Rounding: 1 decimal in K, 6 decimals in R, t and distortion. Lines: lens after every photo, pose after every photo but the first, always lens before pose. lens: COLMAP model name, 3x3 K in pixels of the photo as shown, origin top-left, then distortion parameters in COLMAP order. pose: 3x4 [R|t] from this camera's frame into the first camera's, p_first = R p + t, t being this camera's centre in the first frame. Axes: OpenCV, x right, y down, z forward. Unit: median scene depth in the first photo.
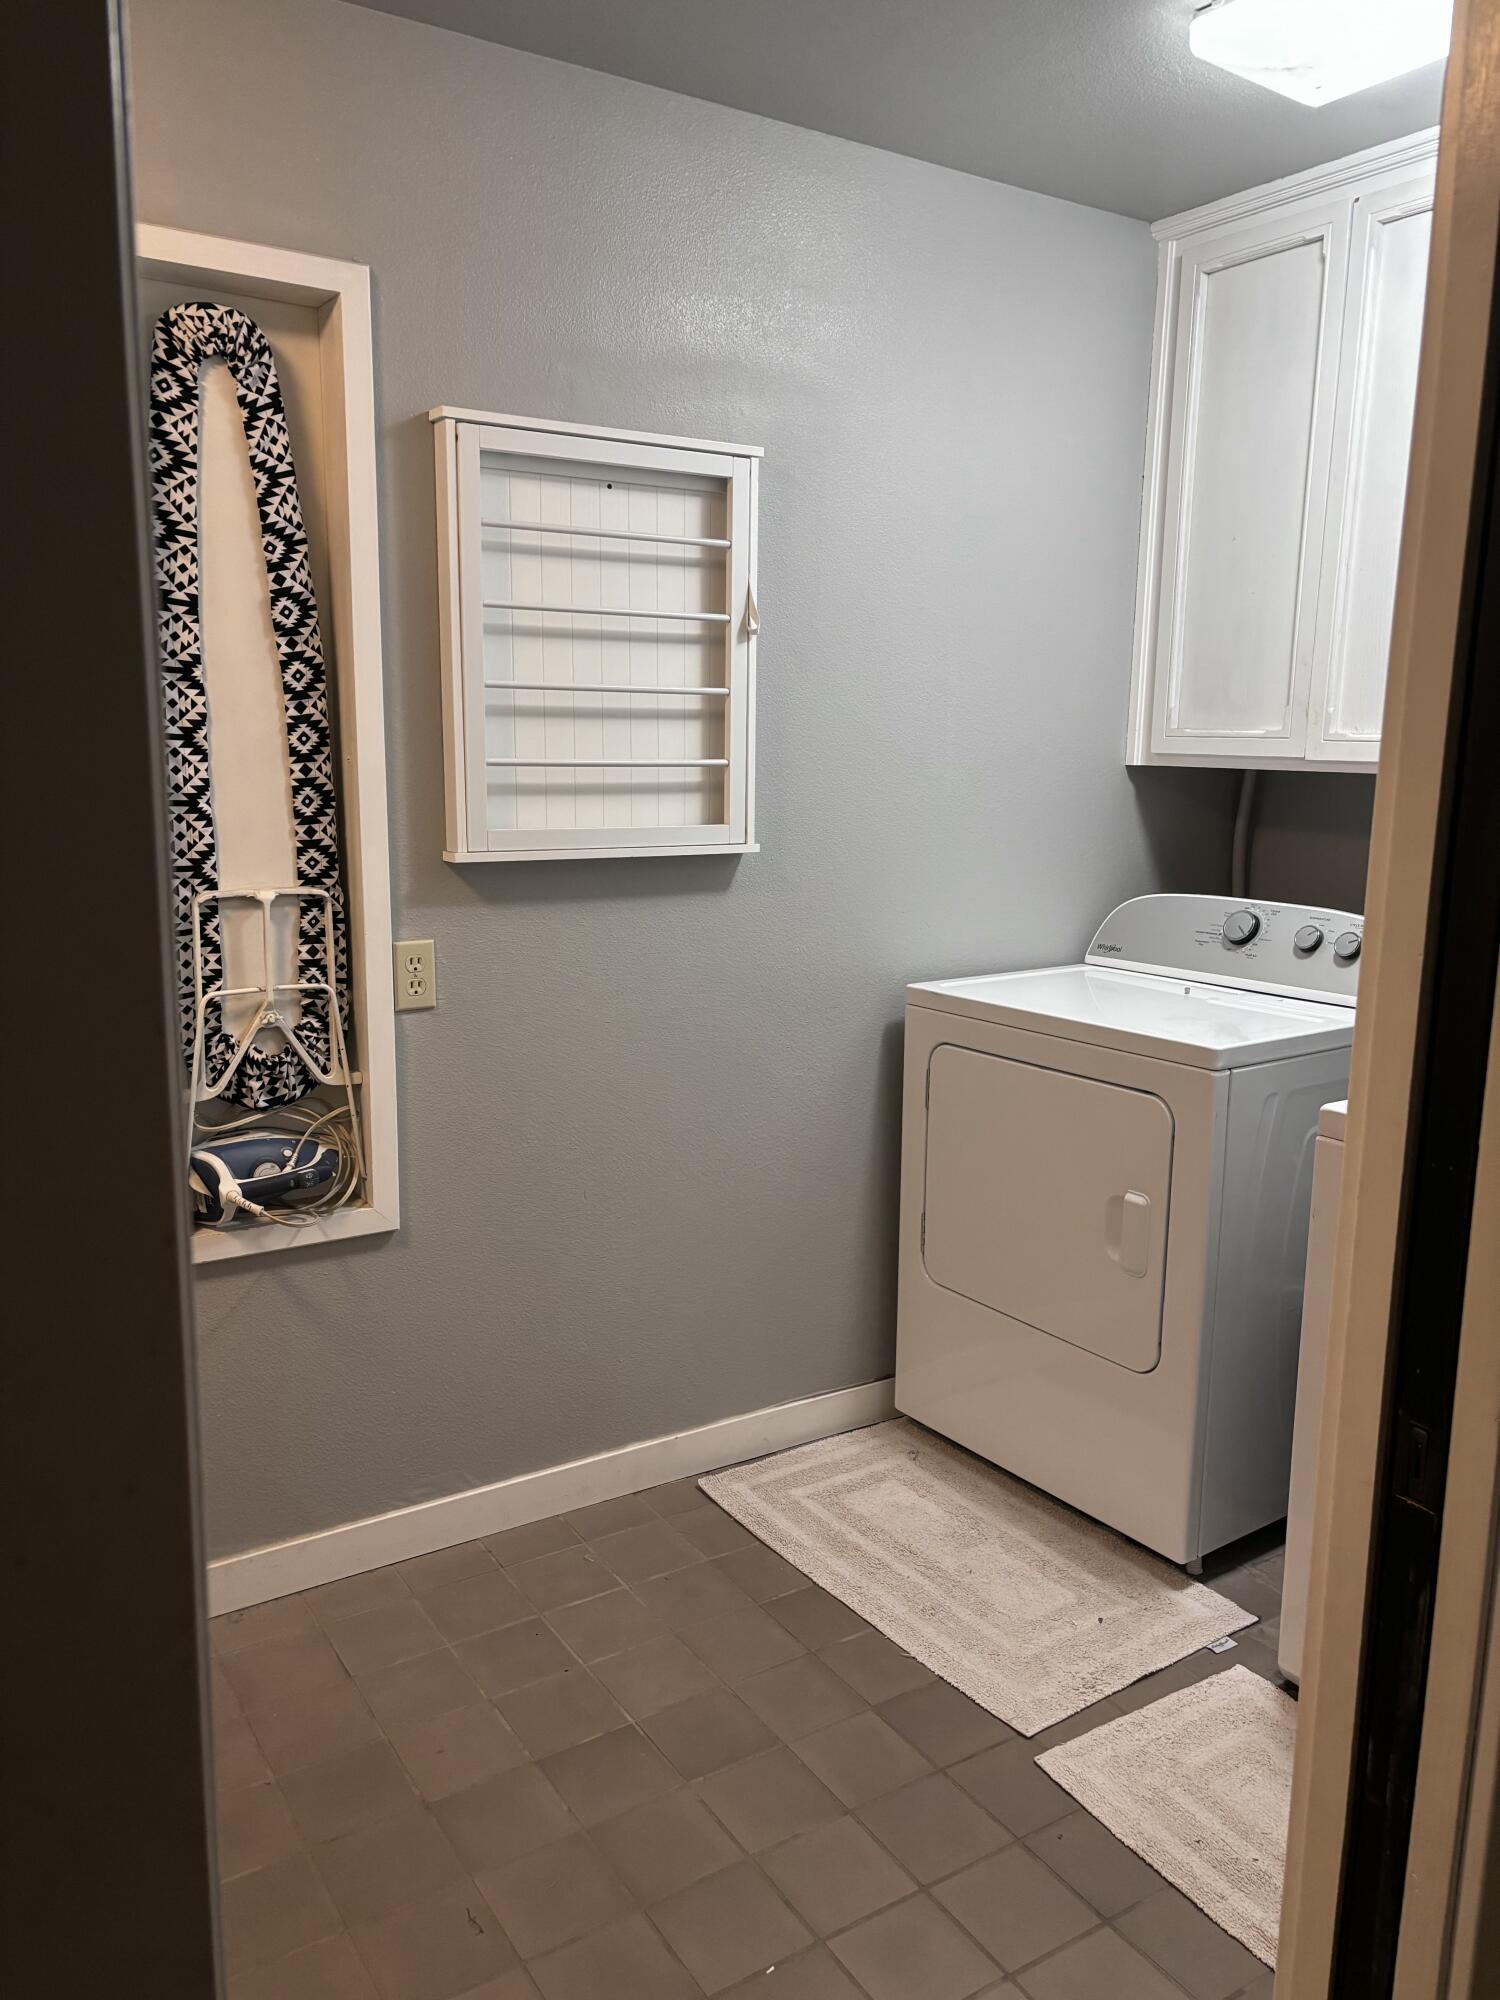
lens RADIAL K [[1515.4, 0, 739.2], [0, 1515.4, 1003.4], [0, 0, 1]] dist [0.010962, 0.003636]
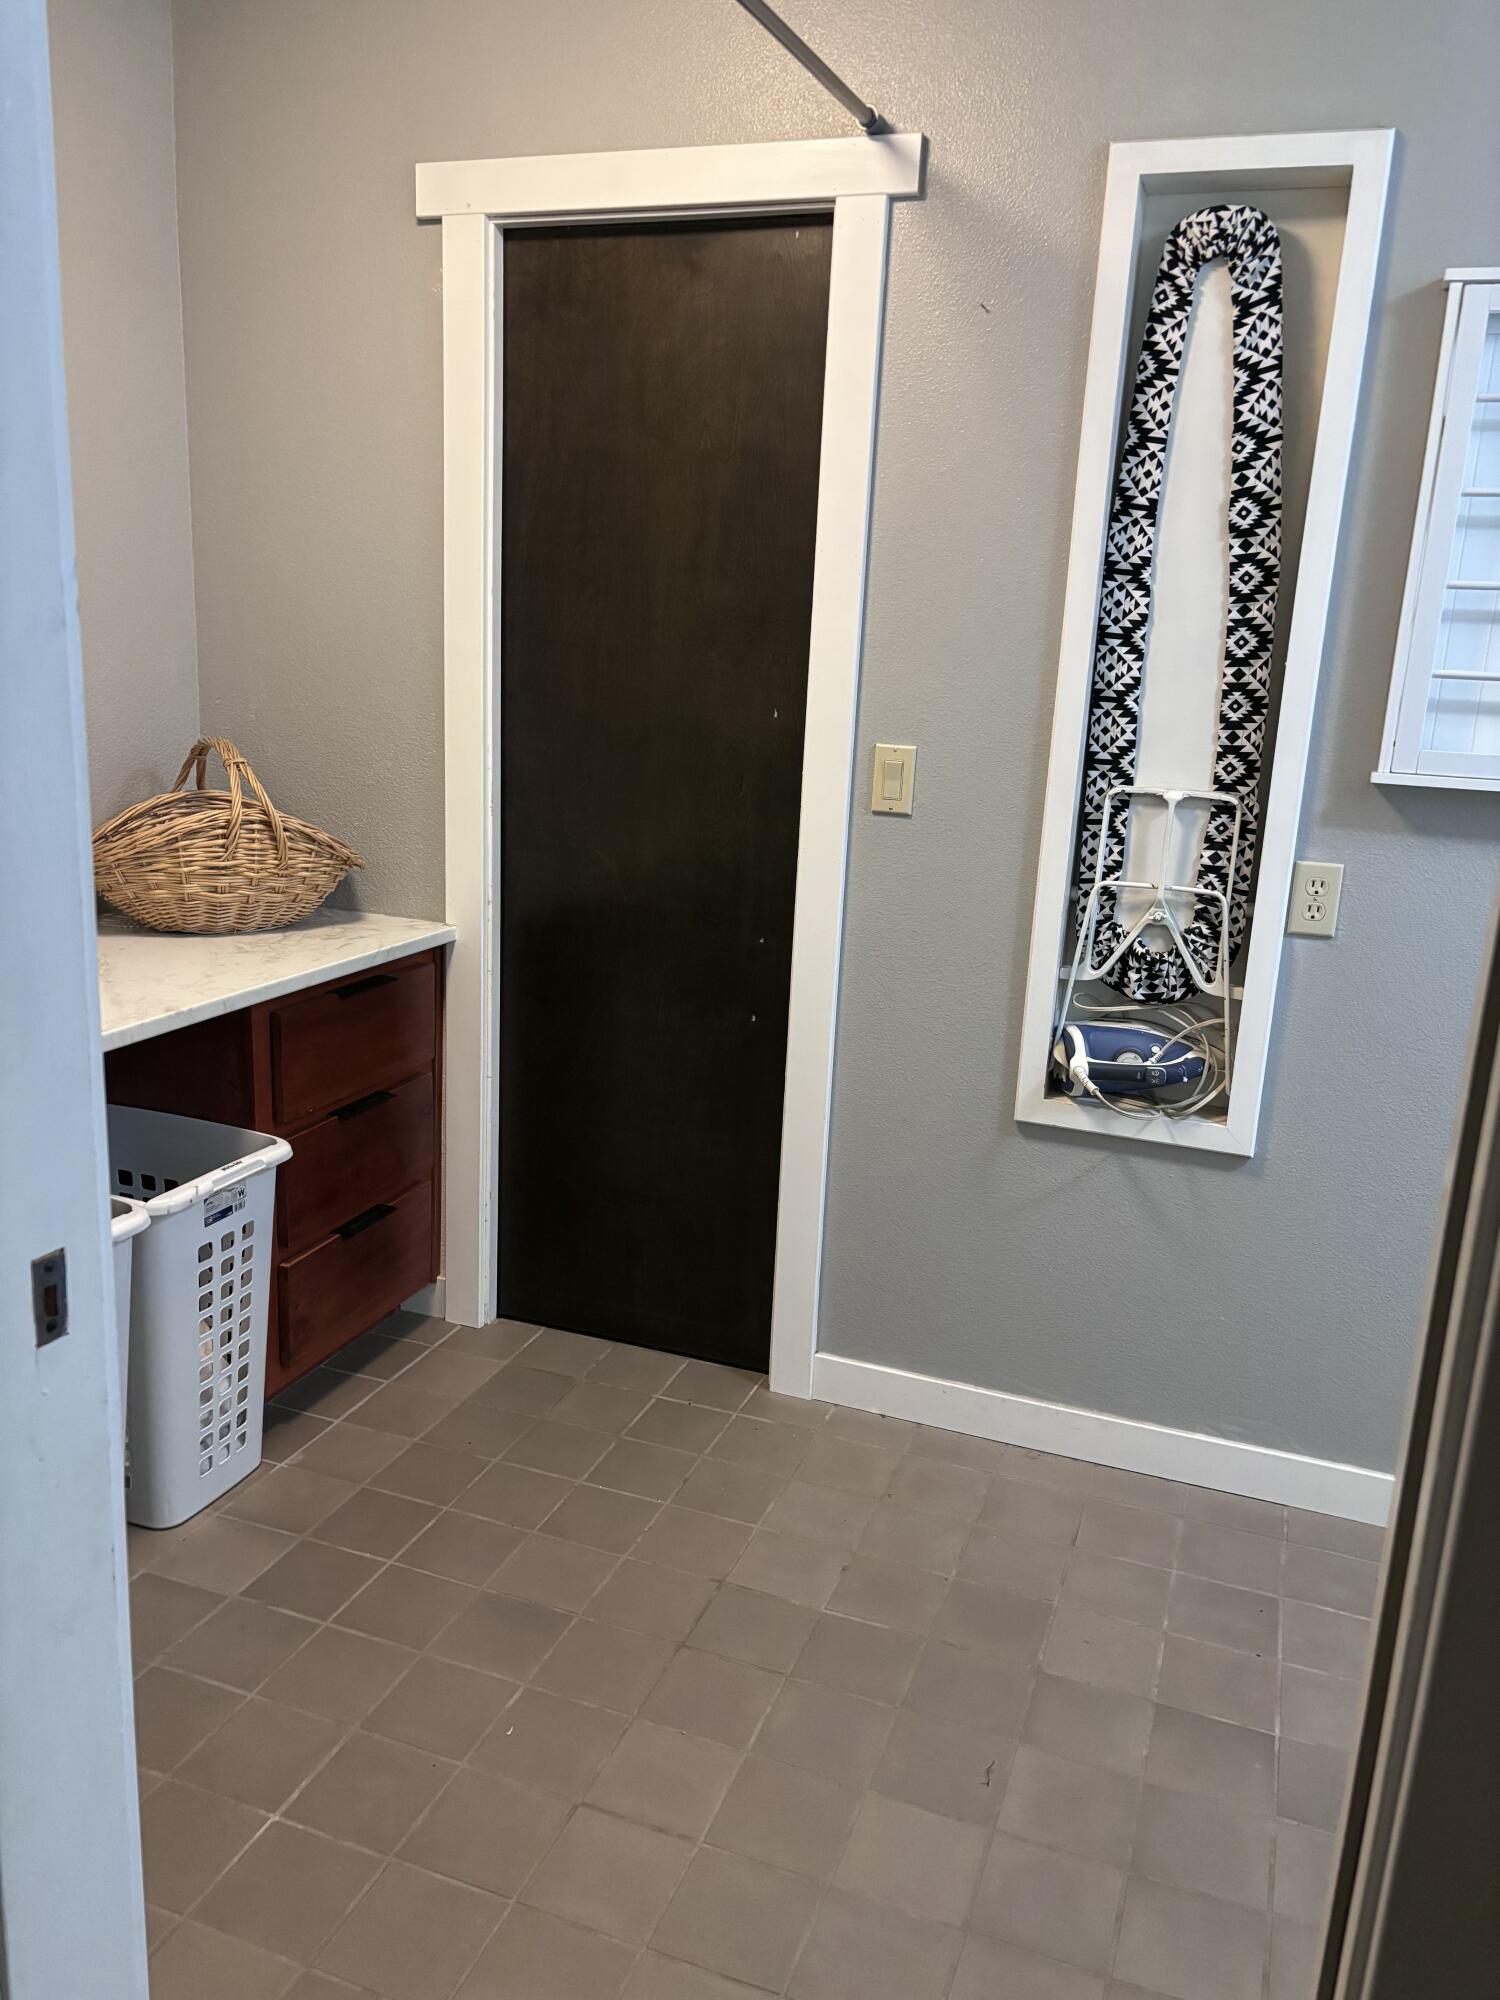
lens RADIAL K [[1515.4, 0, 739.2], [0, 1515.4, 1003.3], [0, 0, 1]] dist [0.010962, 0.003636]
pose [[0.595908, 0.204389, -0.776607, 0.339111], [-0.178978, 0.976547, 0.119676, -0.004485], [0.782854, 0.067679, 0.618513, 0.149268]]
